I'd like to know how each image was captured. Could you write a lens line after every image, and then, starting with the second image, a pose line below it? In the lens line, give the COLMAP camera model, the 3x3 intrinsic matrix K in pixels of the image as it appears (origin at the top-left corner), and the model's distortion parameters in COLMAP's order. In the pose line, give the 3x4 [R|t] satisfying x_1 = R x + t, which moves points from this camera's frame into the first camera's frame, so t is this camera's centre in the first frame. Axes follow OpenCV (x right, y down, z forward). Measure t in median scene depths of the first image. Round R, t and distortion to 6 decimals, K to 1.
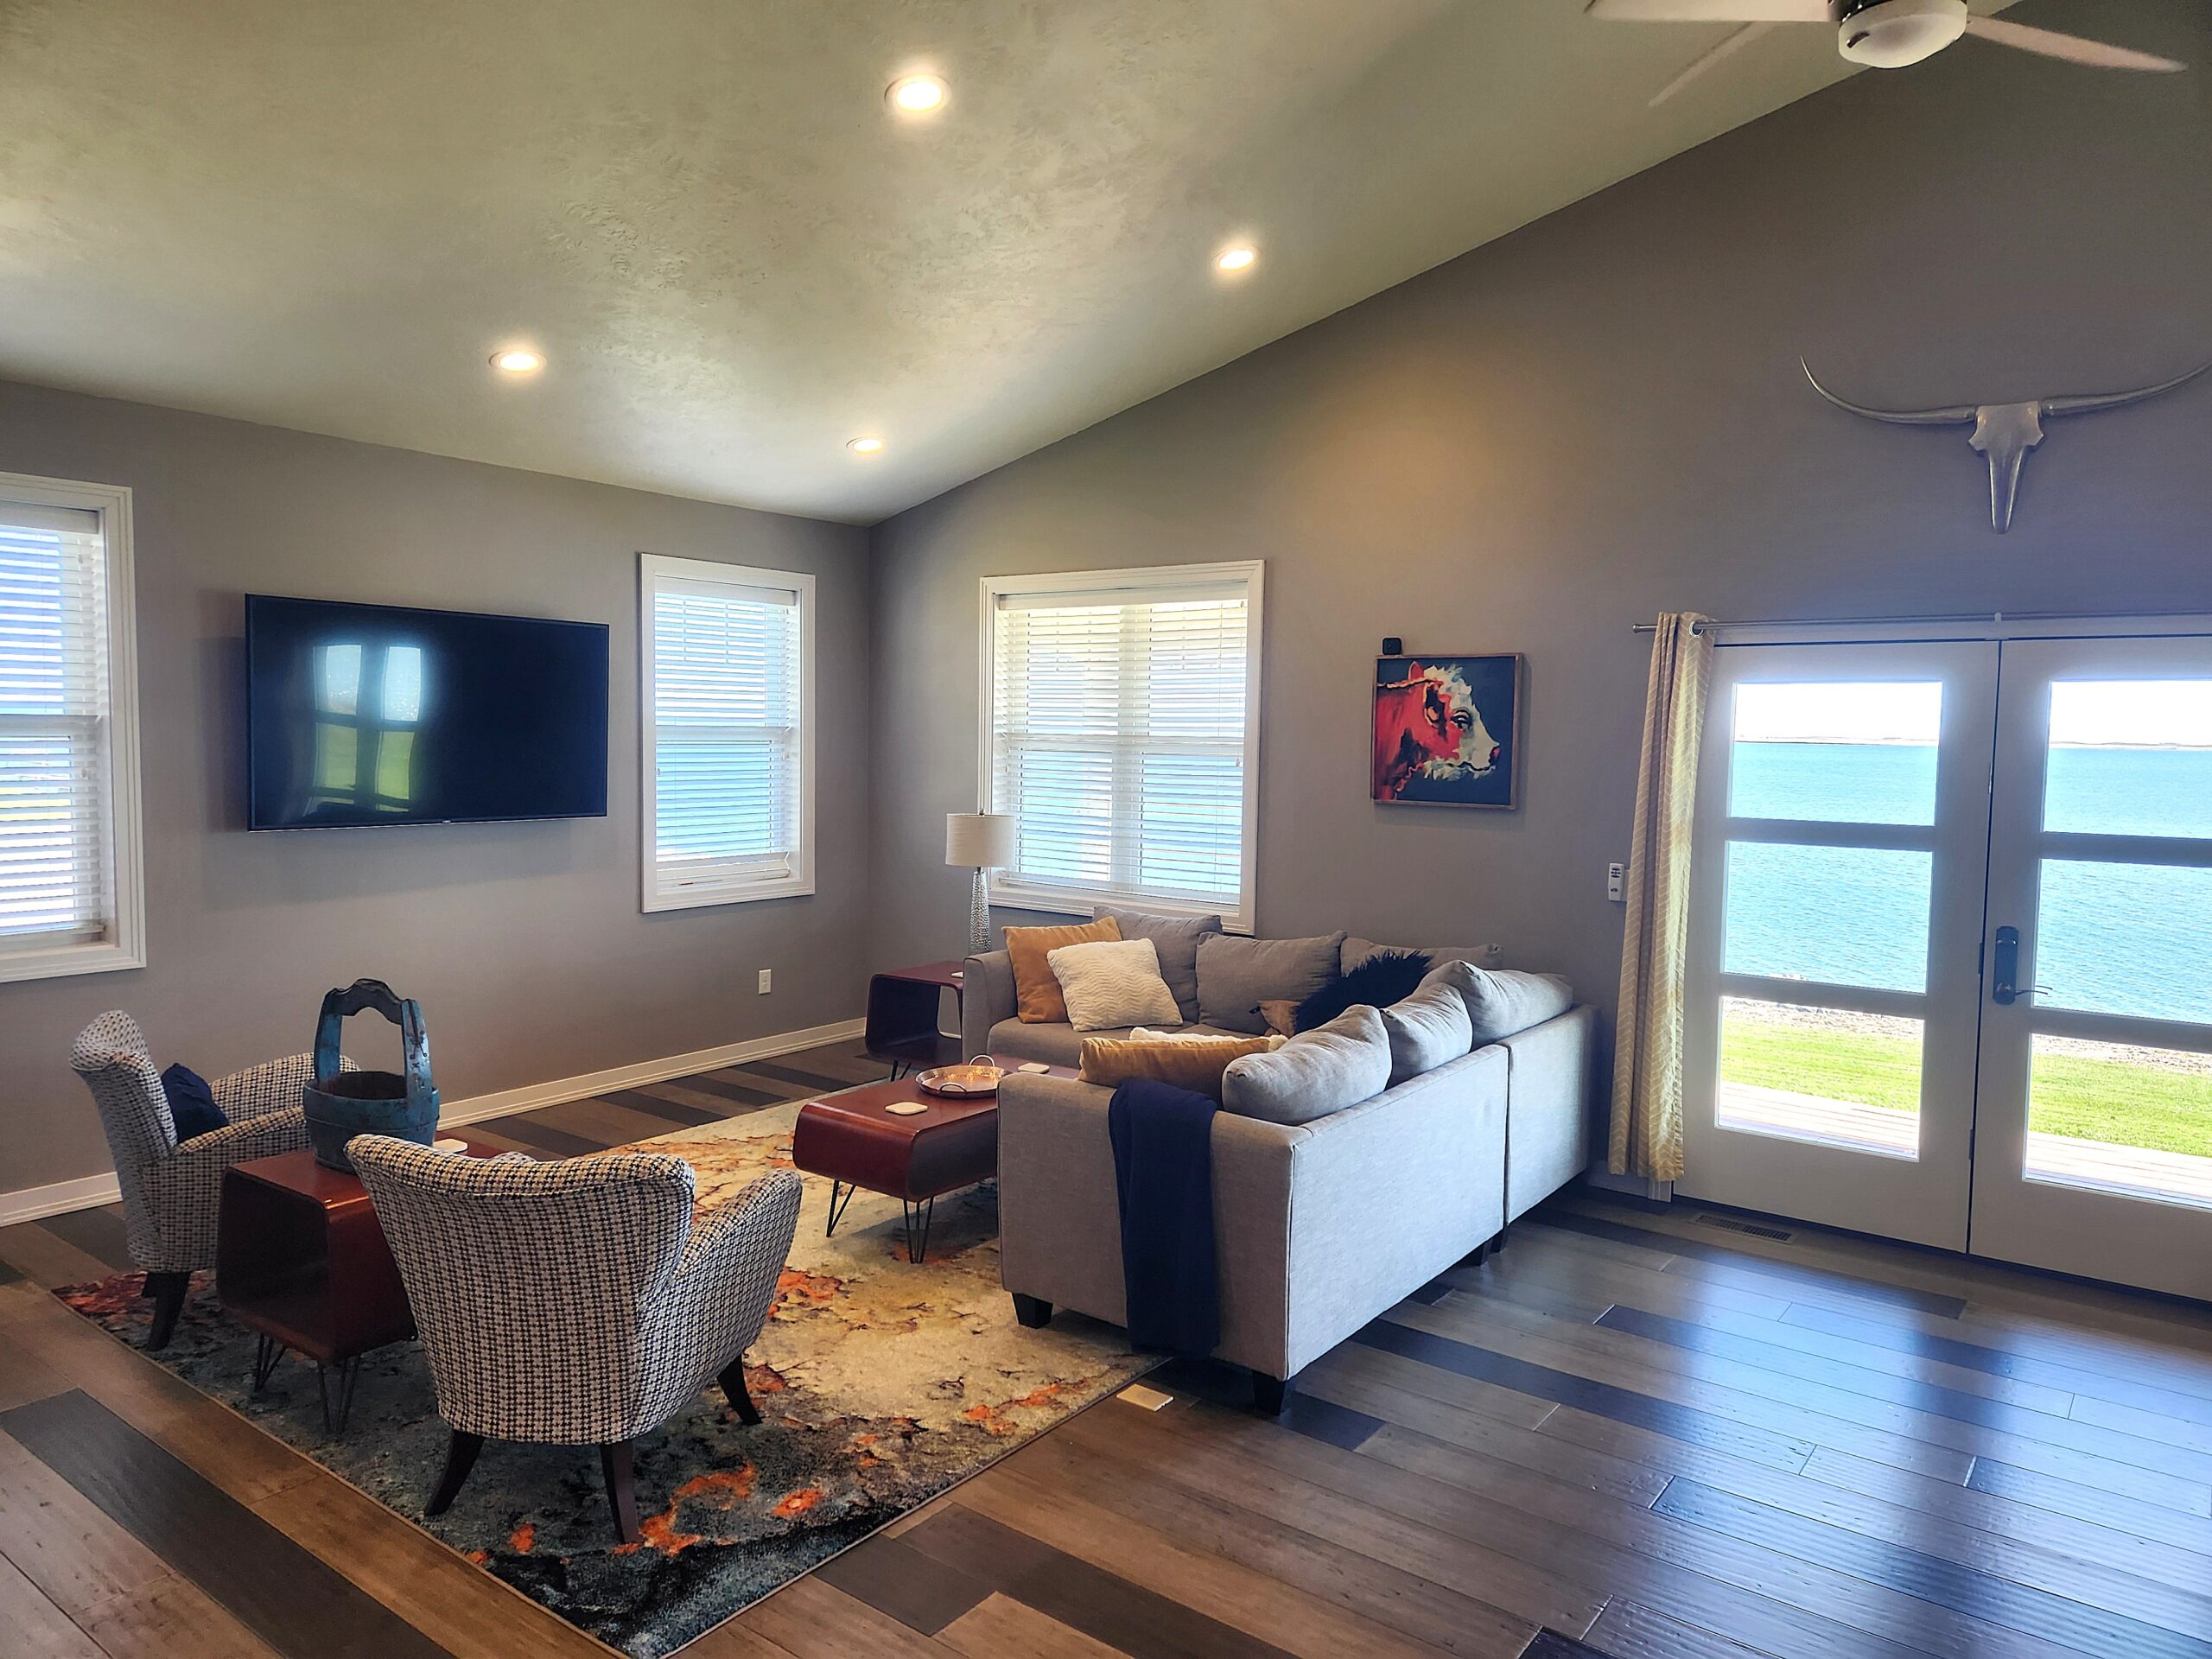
lens RADIAL K [[1507.7, 0, 1106.0], [0, 1507.7, 829.5], [0, 0, 1]] dist [0.085643, -0.046884]
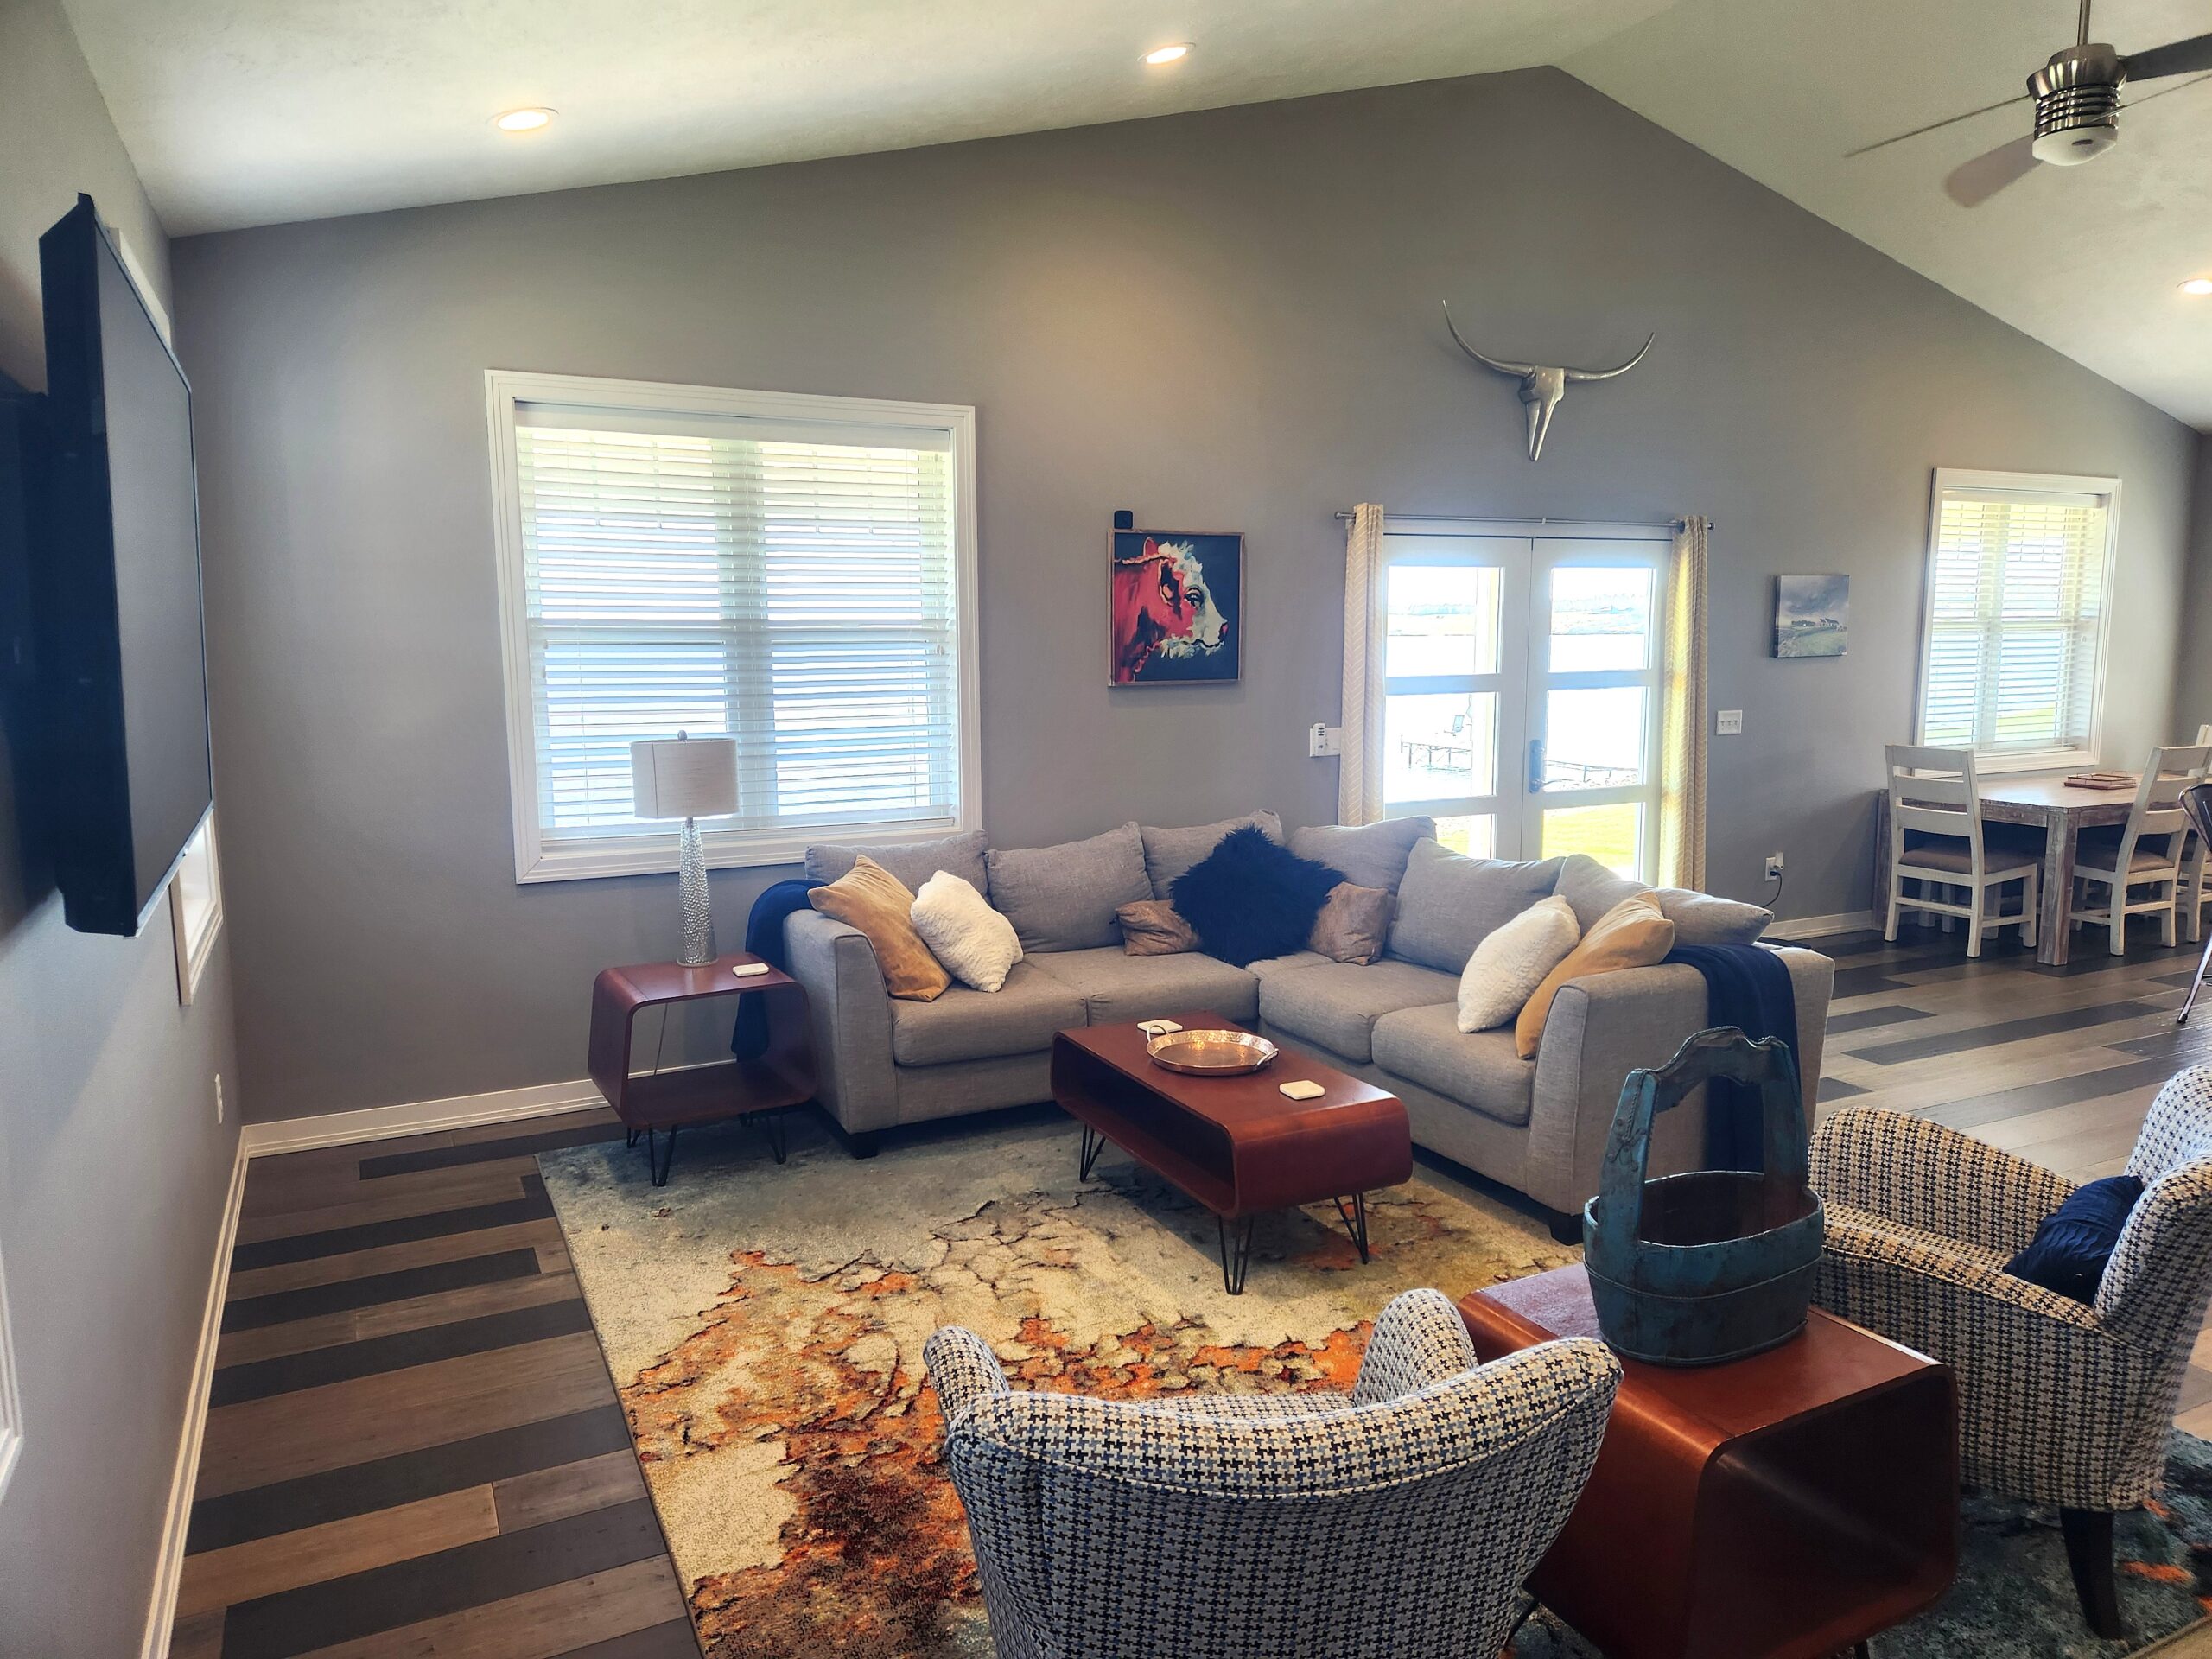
lens RADIAL K [[1507.7, 0, 1106.0], [0, 1507.7, 829.5], [0, 0, 1]] dist [0.085643, -0.046884]
pose [[0.418366, -0.139098, 0.897564, -0.707790], [0.072164, 0.990170, 0.119813, -0.043370], [-0.905407, 0.014646, 0.424291, 0.616804]]
